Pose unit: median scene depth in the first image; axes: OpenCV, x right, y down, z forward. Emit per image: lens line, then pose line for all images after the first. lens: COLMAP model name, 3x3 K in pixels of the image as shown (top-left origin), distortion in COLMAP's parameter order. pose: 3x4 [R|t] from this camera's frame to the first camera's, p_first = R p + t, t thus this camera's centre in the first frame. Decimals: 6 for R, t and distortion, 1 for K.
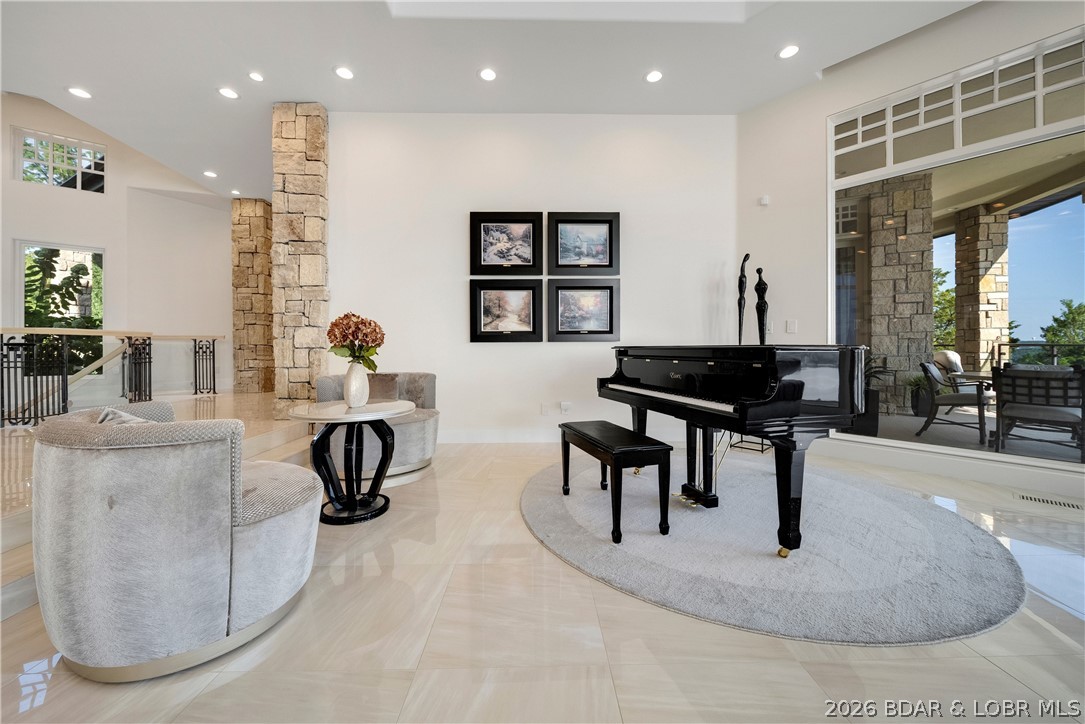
lens RADIAL K [[398.9, 0, 542.2], [0, 398.9, 342.5], [0, 0, 1]] dist [-0.001518, -0.000139]
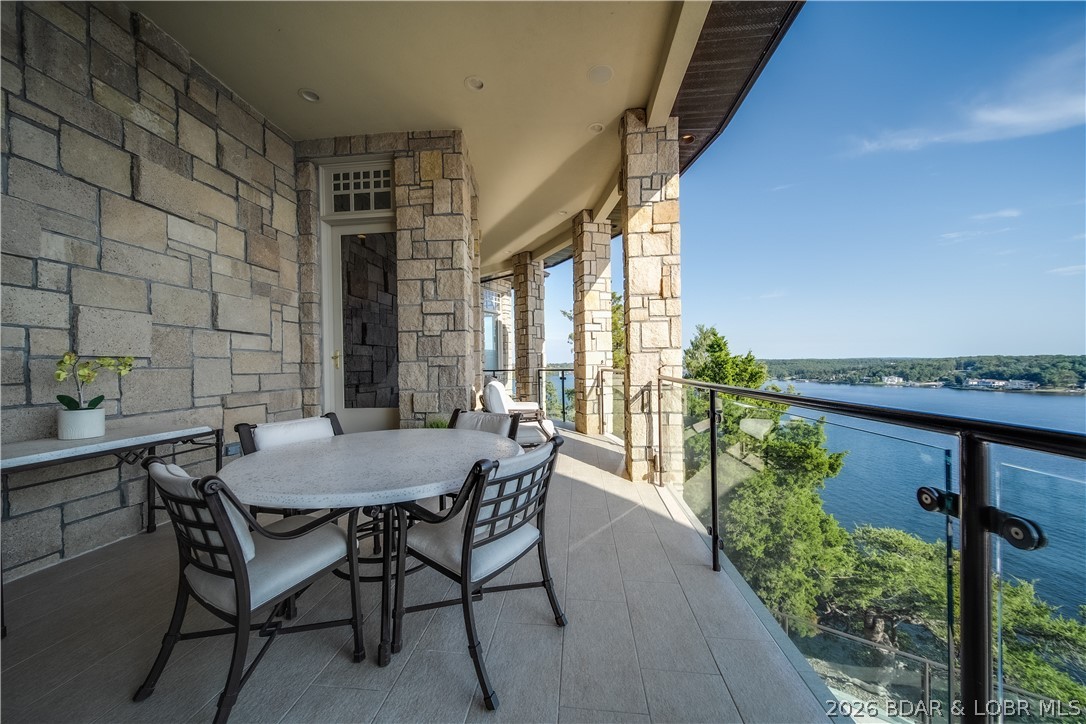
lens RADIAL K [[398.9, 0, 543.0], [0, 398.9, 362.0], [0, 0, 1]] dist [0.000609, 0.000058]
pose [[0.908292, -0.012537, 0.418150, 0.684691], [0.015643, 0.999870, -0.004002, -0.010510], [-0.418045, 0.010176, 0.908369, 0.258536]]
